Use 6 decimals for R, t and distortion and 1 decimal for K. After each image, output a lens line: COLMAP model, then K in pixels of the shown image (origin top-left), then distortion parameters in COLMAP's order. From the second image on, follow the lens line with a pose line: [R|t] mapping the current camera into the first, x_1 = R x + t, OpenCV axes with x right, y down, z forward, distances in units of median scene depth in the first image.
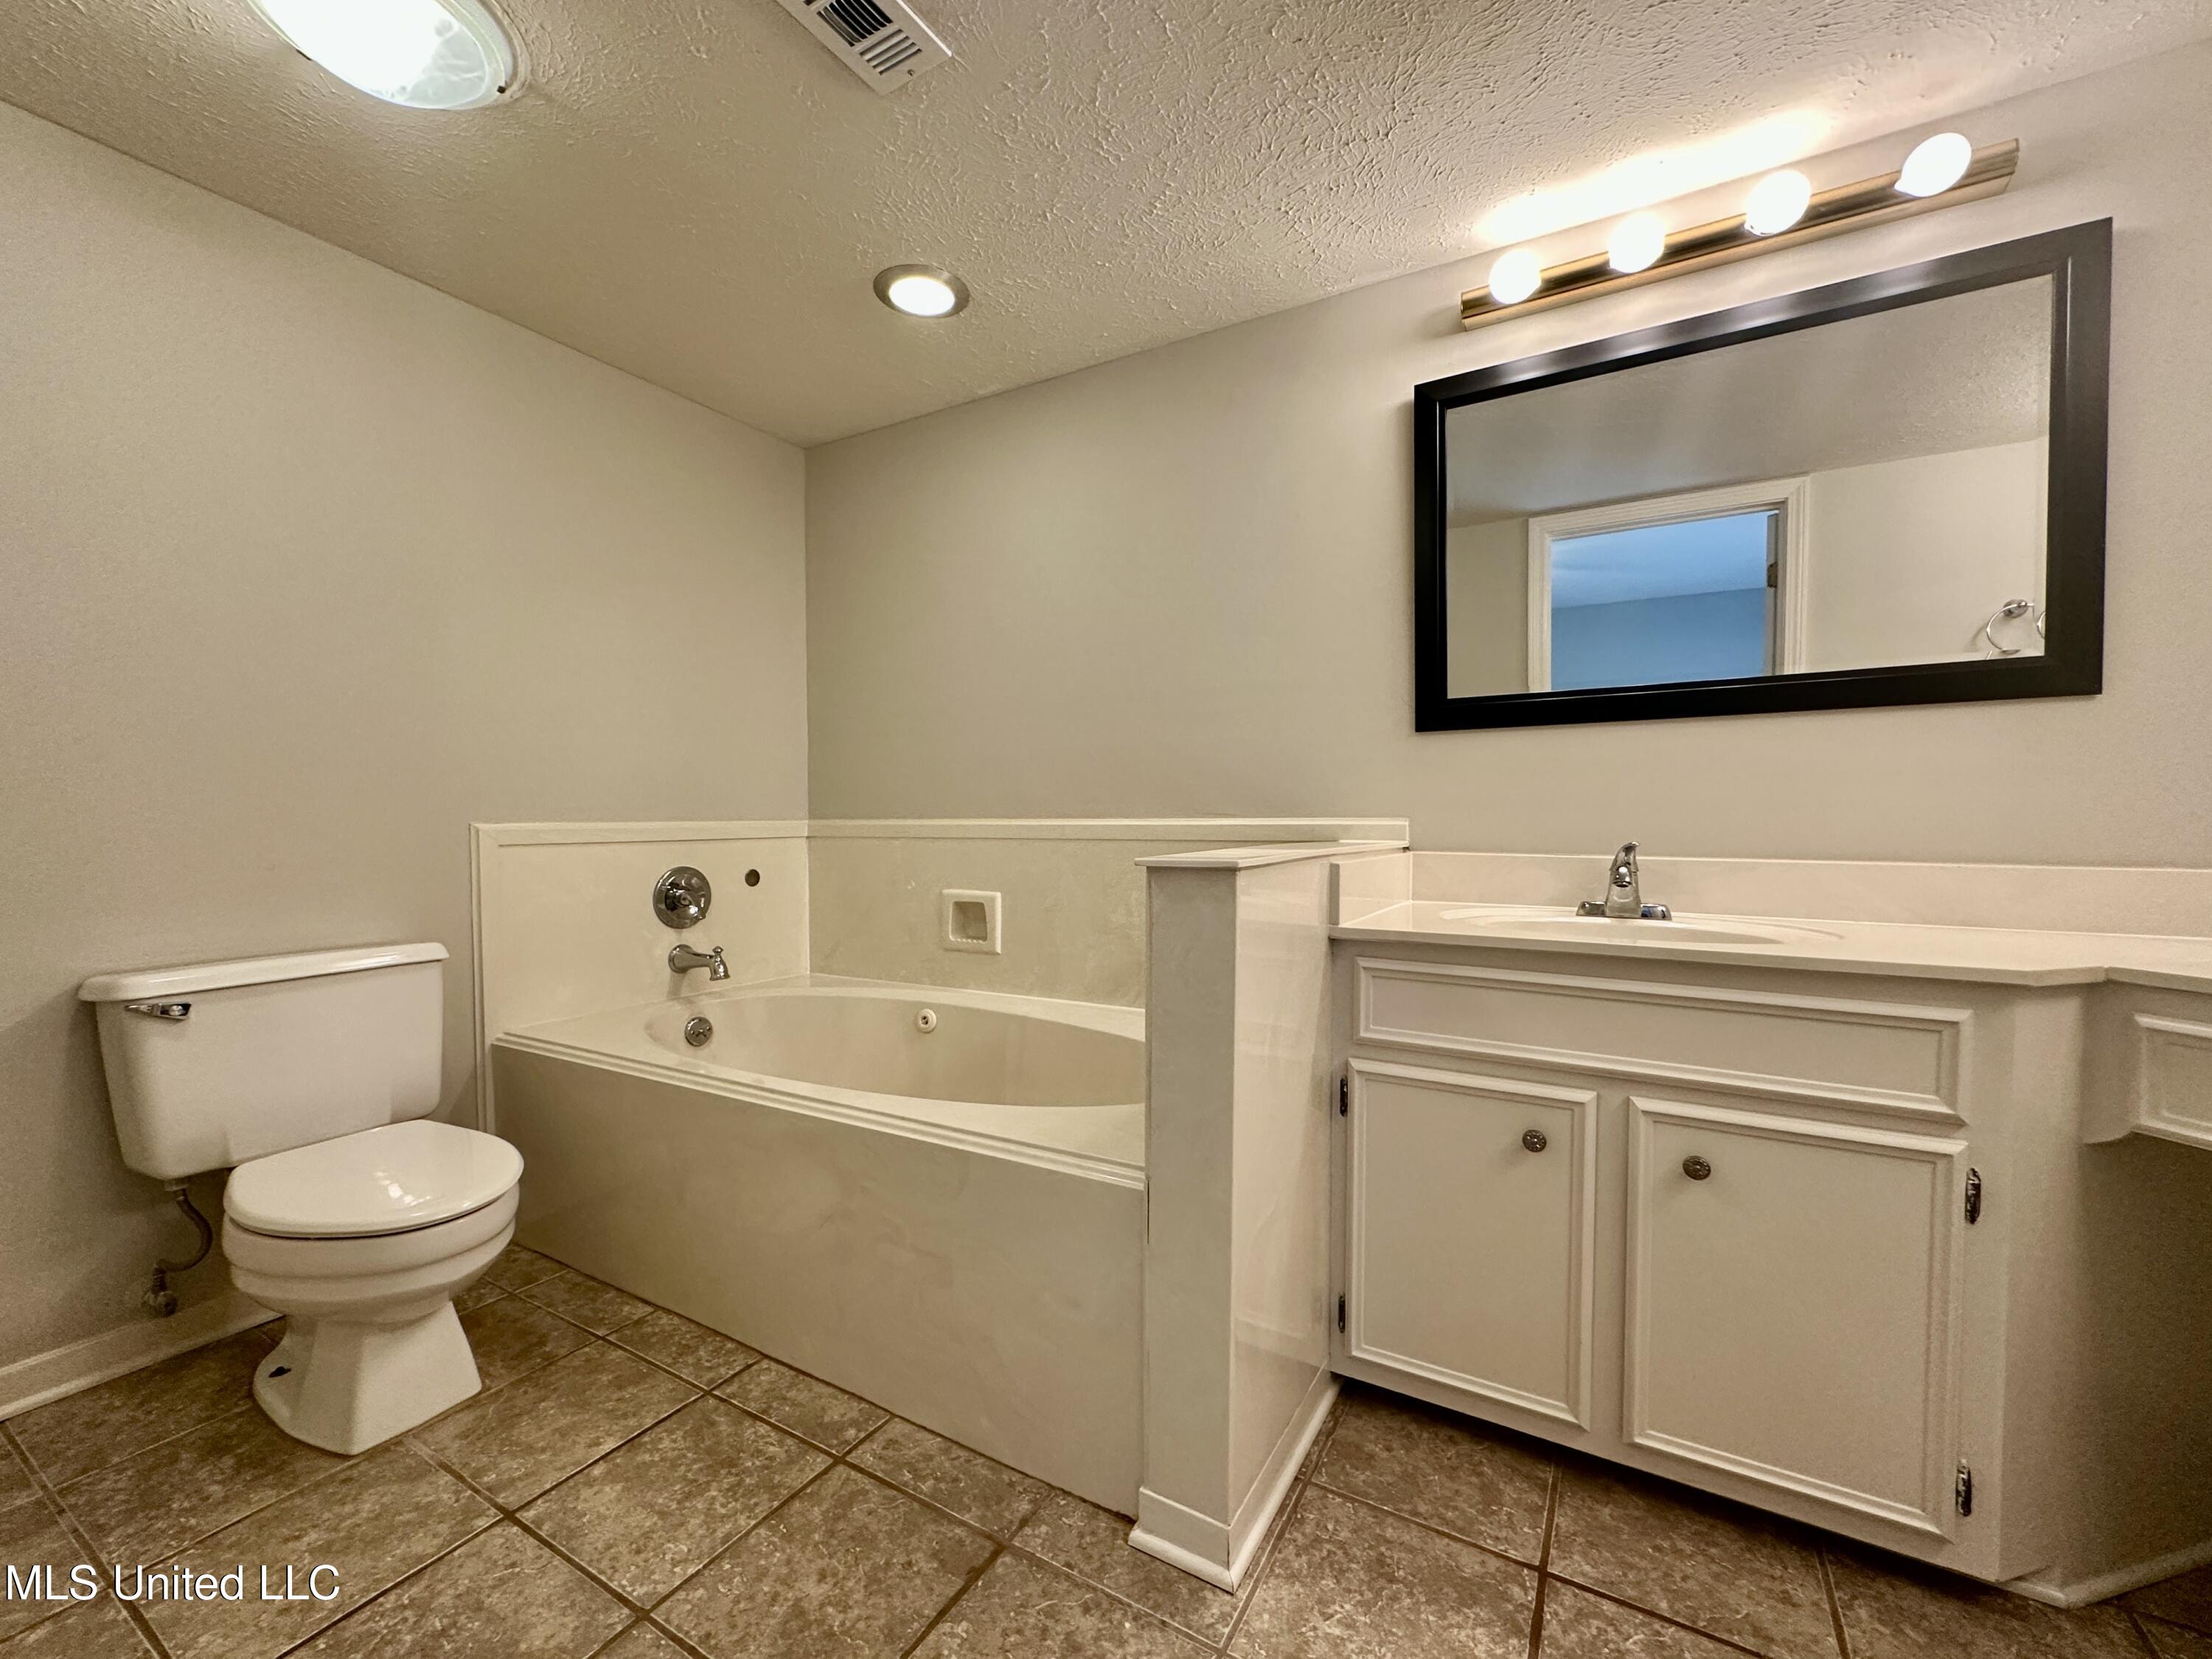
lens RADIAL K [[905.0, 0, 1104.4], [0, 905.0, 841.2], [0, 0, 1]] dist [-0.000974, 0.000240]
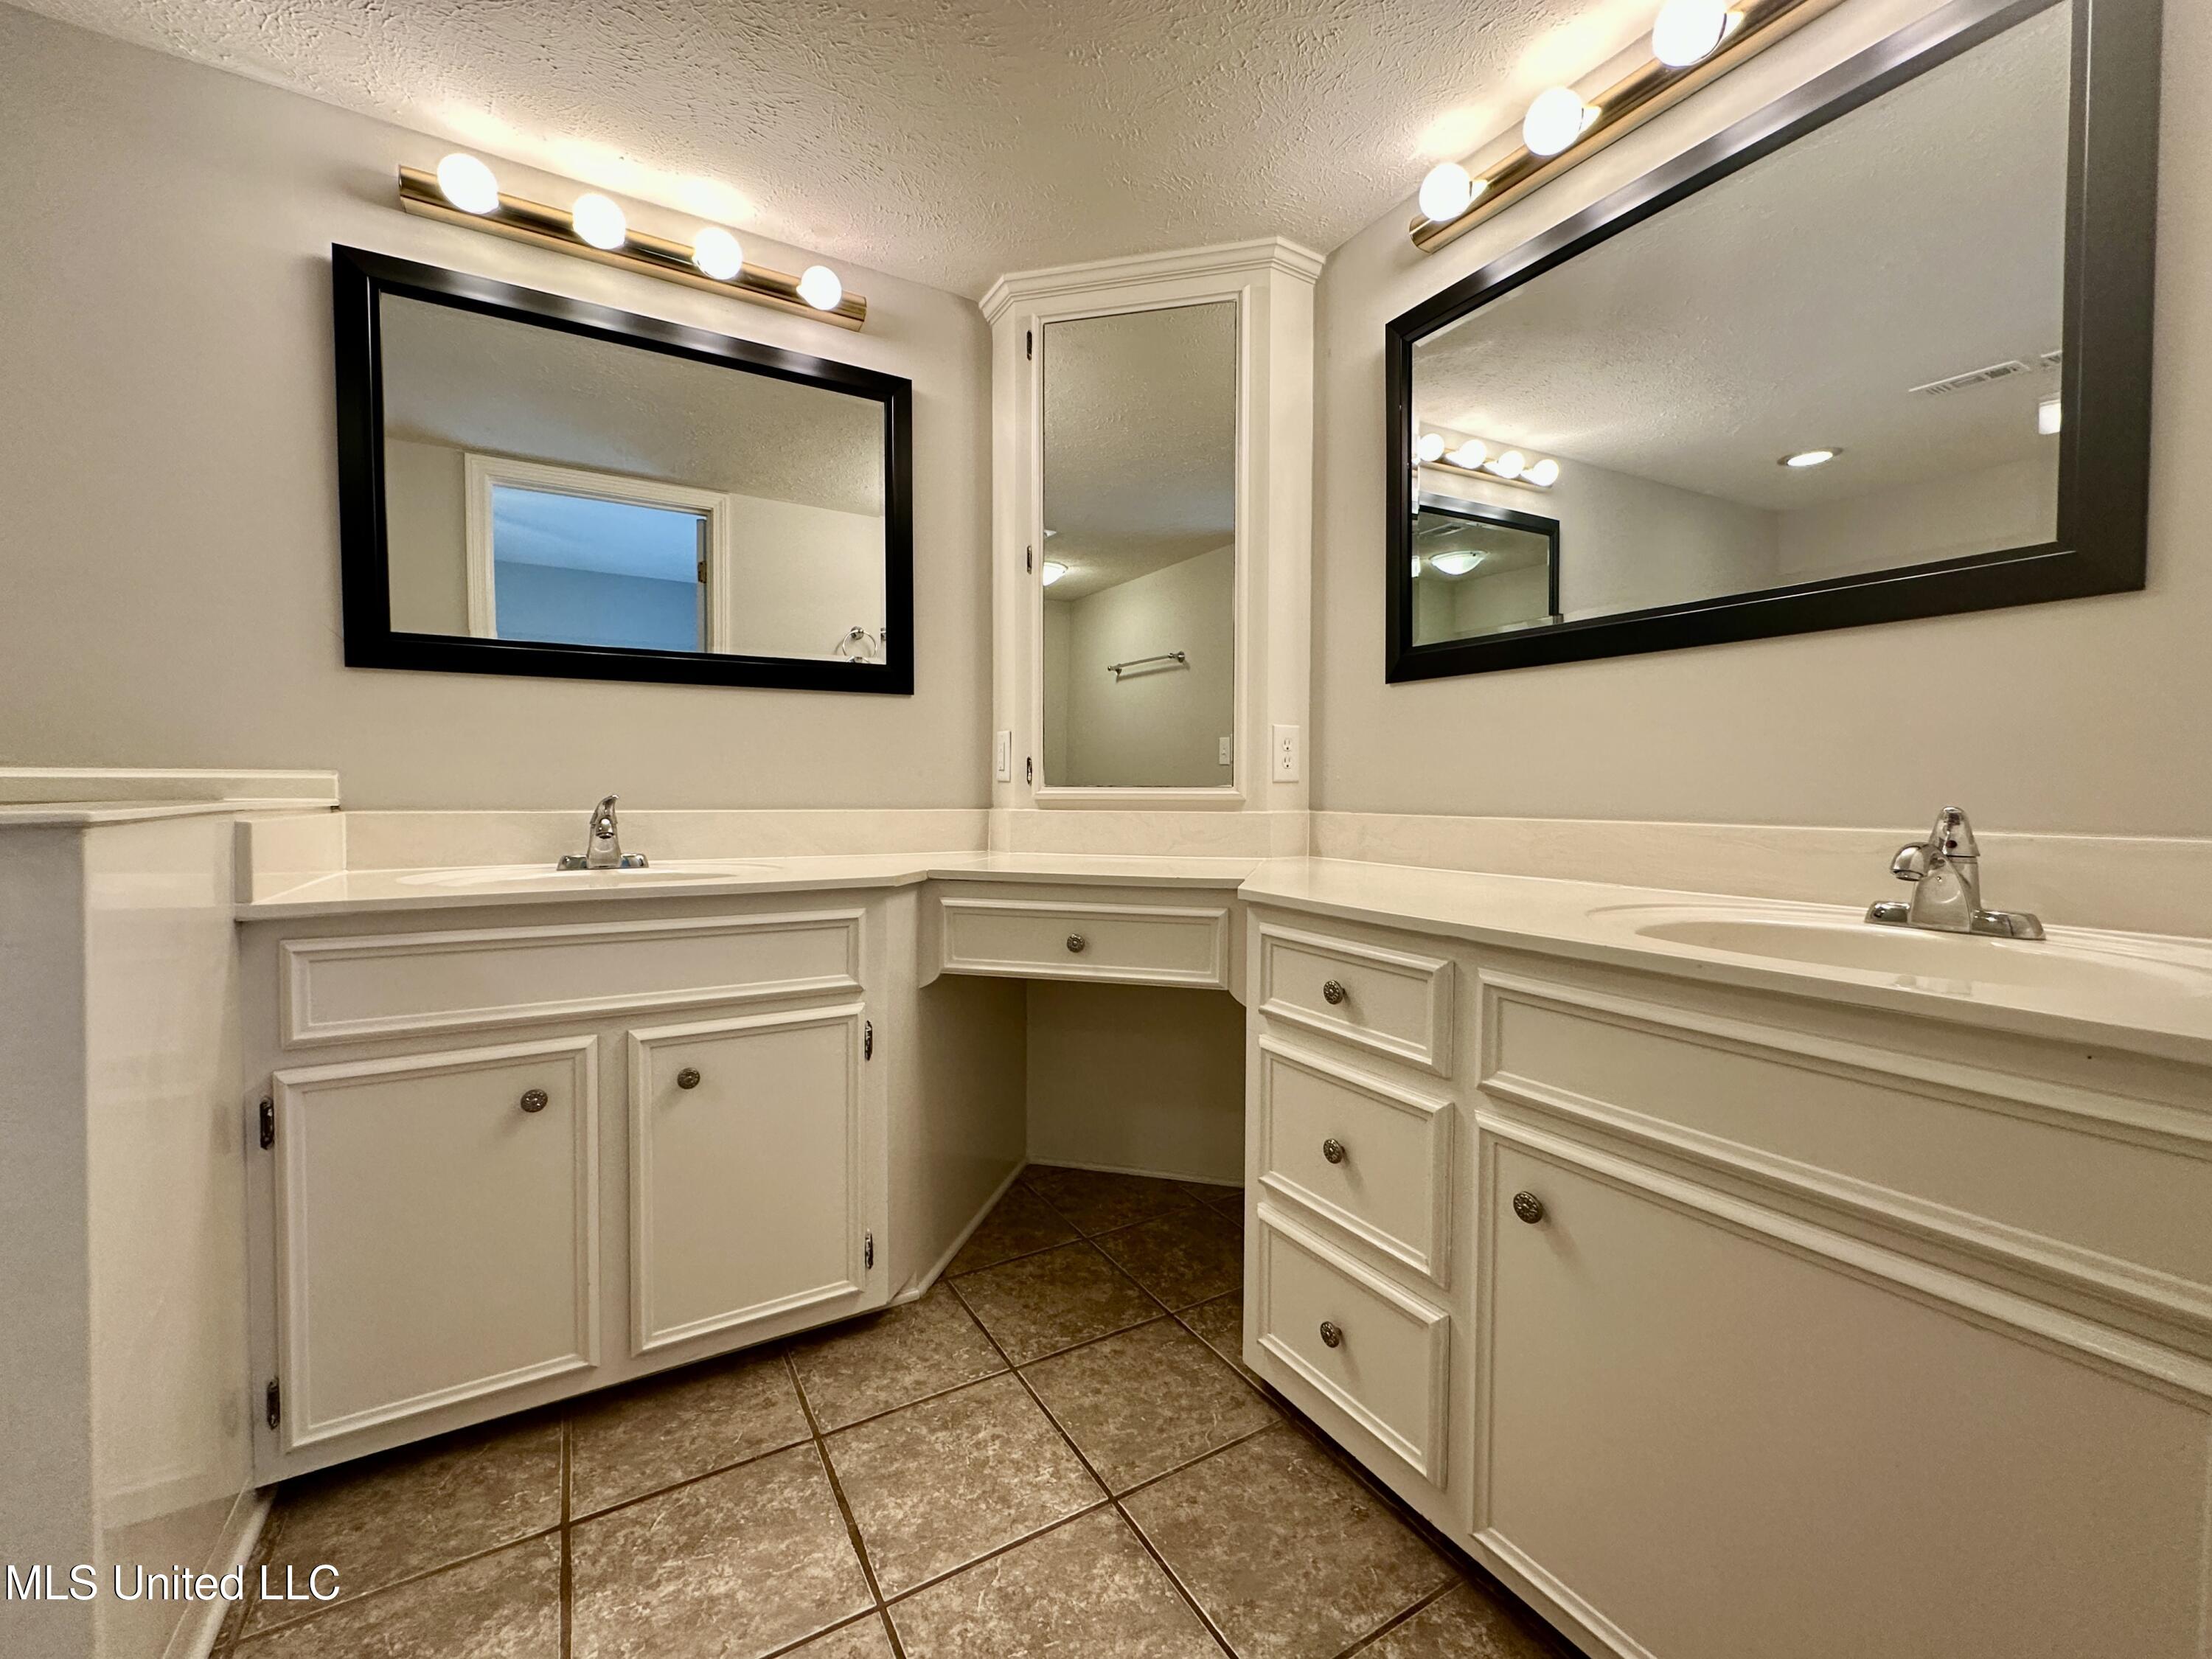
lens RADIAL K [[905.0, 0, 1107.8], [0, 905.0, 814.2], [0, 0, 1]] dist [-0.000974, 0.000240]
pose [[0.475824, -0.019178, 0.879331, -0.070792], [0.020634, 0.999730, 0.010639, 0.025888], [-0.879298, 0.013081, 0.476092, -0.001585]]
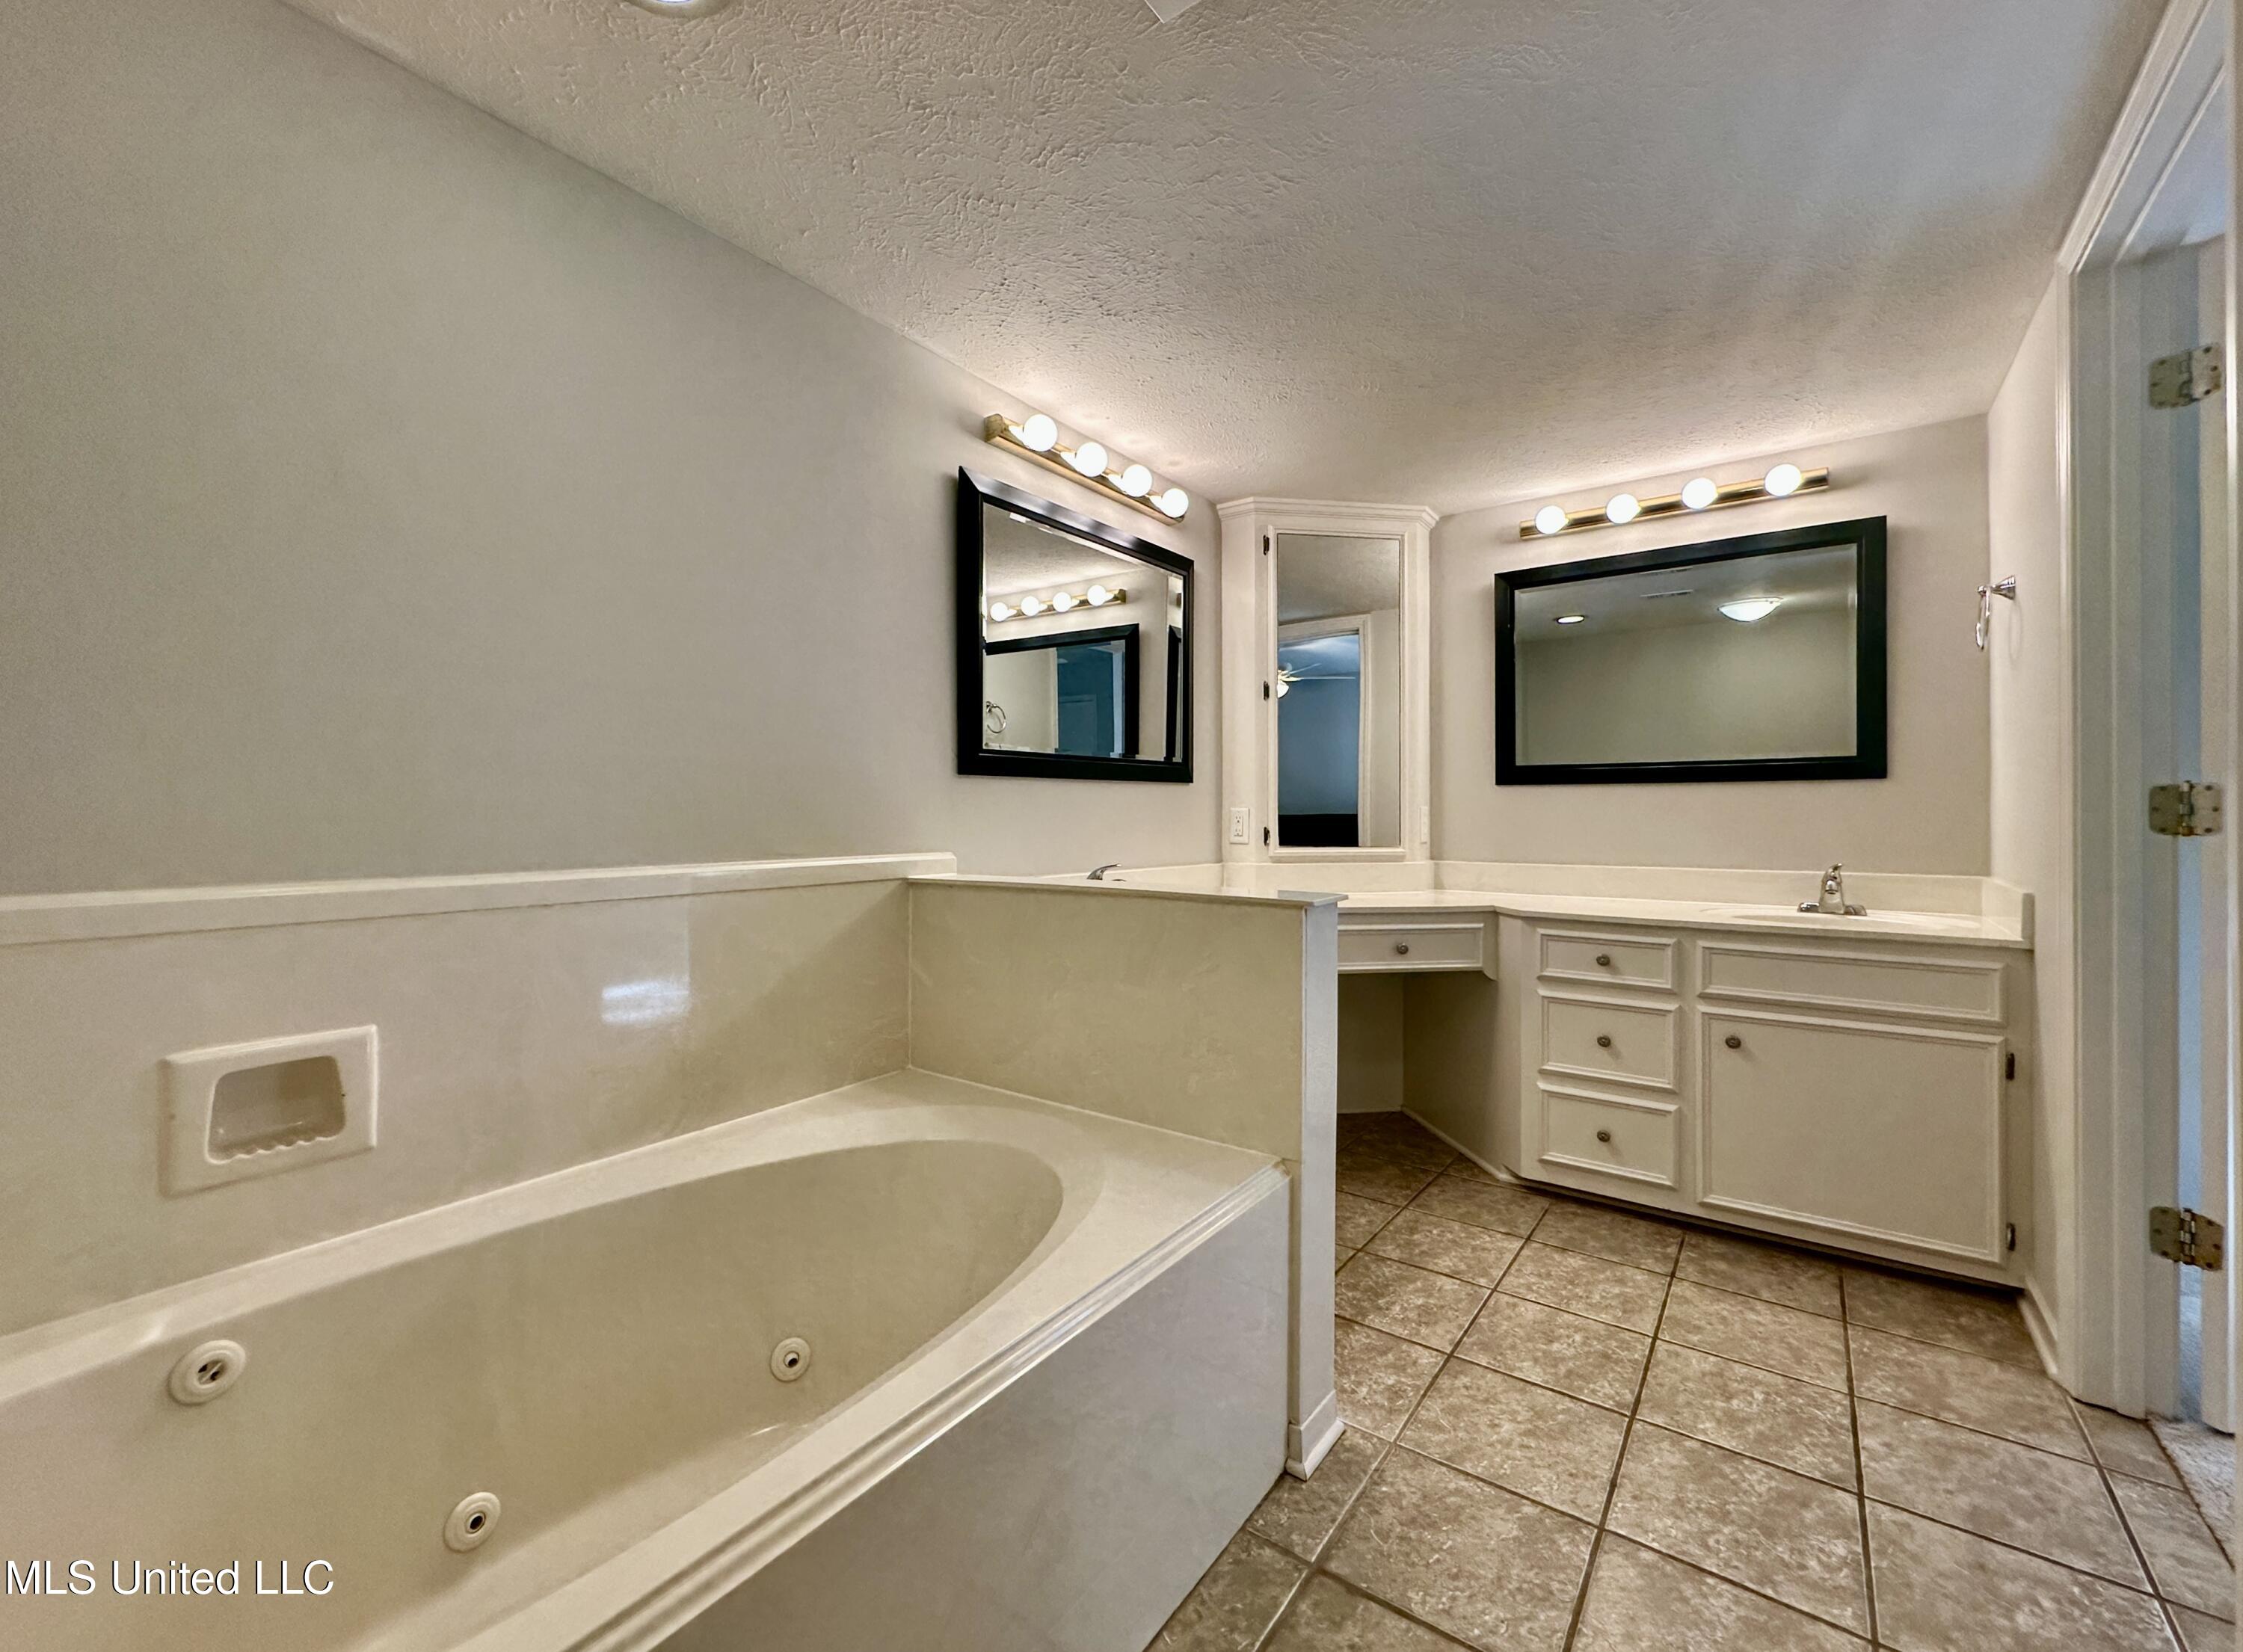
lens RADIAL K [[917.6, 0, 1128.6], [0, 917.6, 813.5], [0, 0, 1]] dist [-0.000974, 0.000240]
pose [[0.100768, 0.005542, 0.994895, -1.032365], [0.029595, 0.999525, -0.008566, -0.079445], [-0.994470, 0.030307, 0.100556, 0.936944]]
